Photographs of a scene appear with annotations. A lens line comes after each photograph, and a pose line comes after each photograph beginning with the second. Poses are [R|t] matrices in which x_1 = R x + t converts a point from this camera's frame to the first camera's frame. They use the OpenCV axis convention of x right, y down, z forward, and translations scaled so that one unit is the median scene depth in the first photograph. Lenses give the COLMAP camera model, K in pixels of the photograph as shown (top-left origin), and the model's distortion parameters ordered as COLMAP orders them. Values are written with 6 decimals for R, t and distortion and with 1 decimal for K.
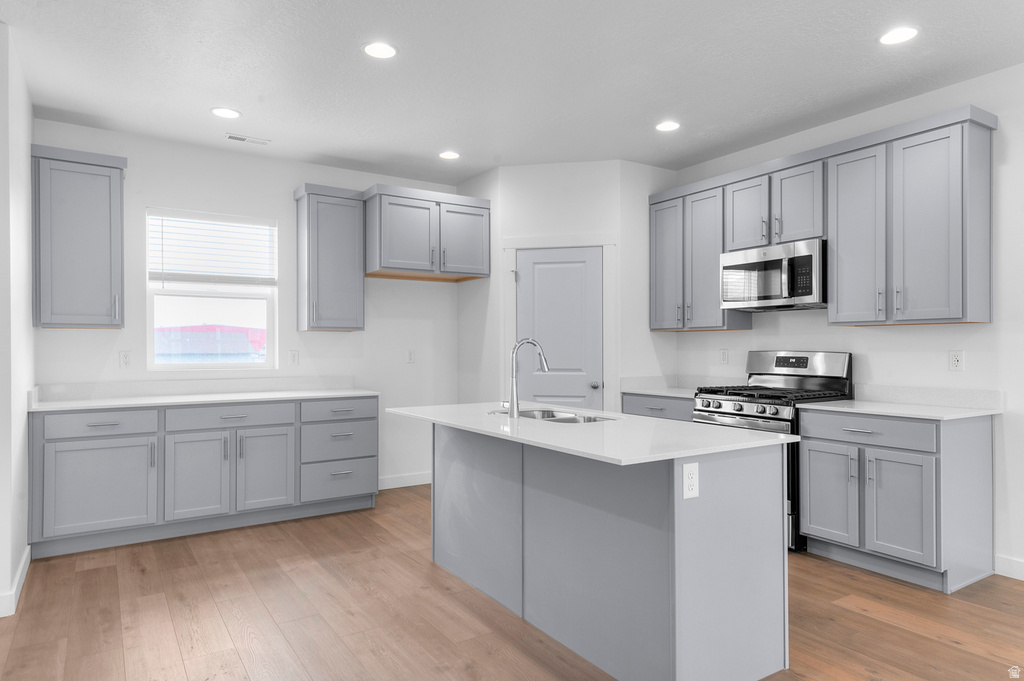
lens RADIAL K [[625.9, 0, 512.5], [0, 625.9, 340.9], [0, 0, 1]] dist [0.009498, 0.001220]
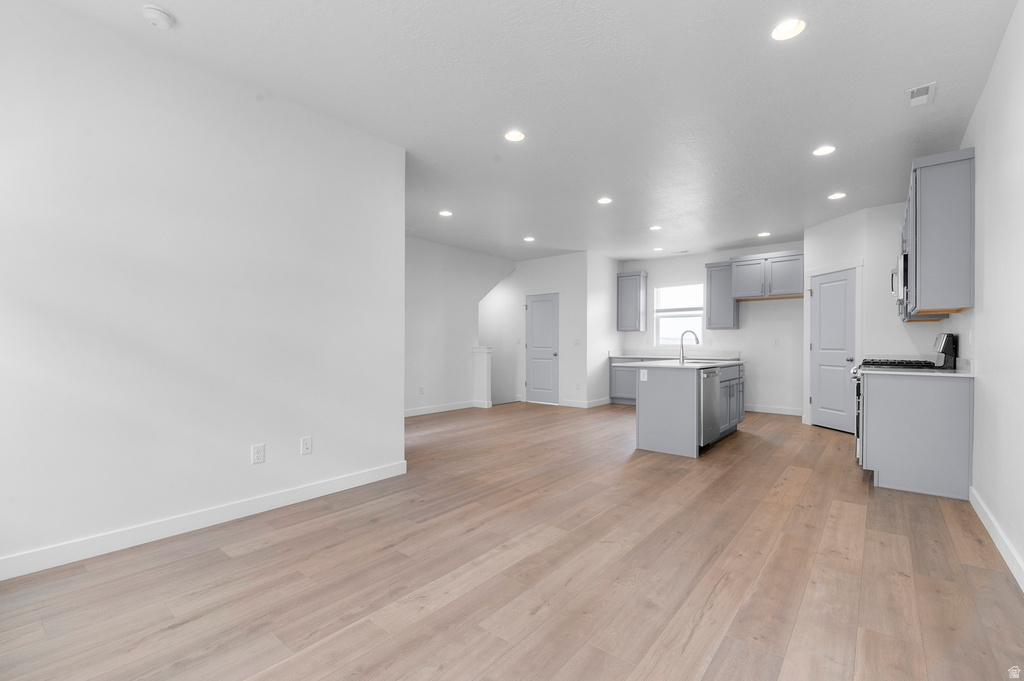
lens RADIAL K [[439.6, 0, 512.1], [0, 439.6, 343.6], [0, 0, 1]] dist [-0.002513, 0.000226]
pose [[0.285827, -0.001287, -0.958280, 0.933640], [0.005574, 0.999984, 0.000320, 0.027495], [0.958265, -0.005433, 0.285829, -0.101415]]
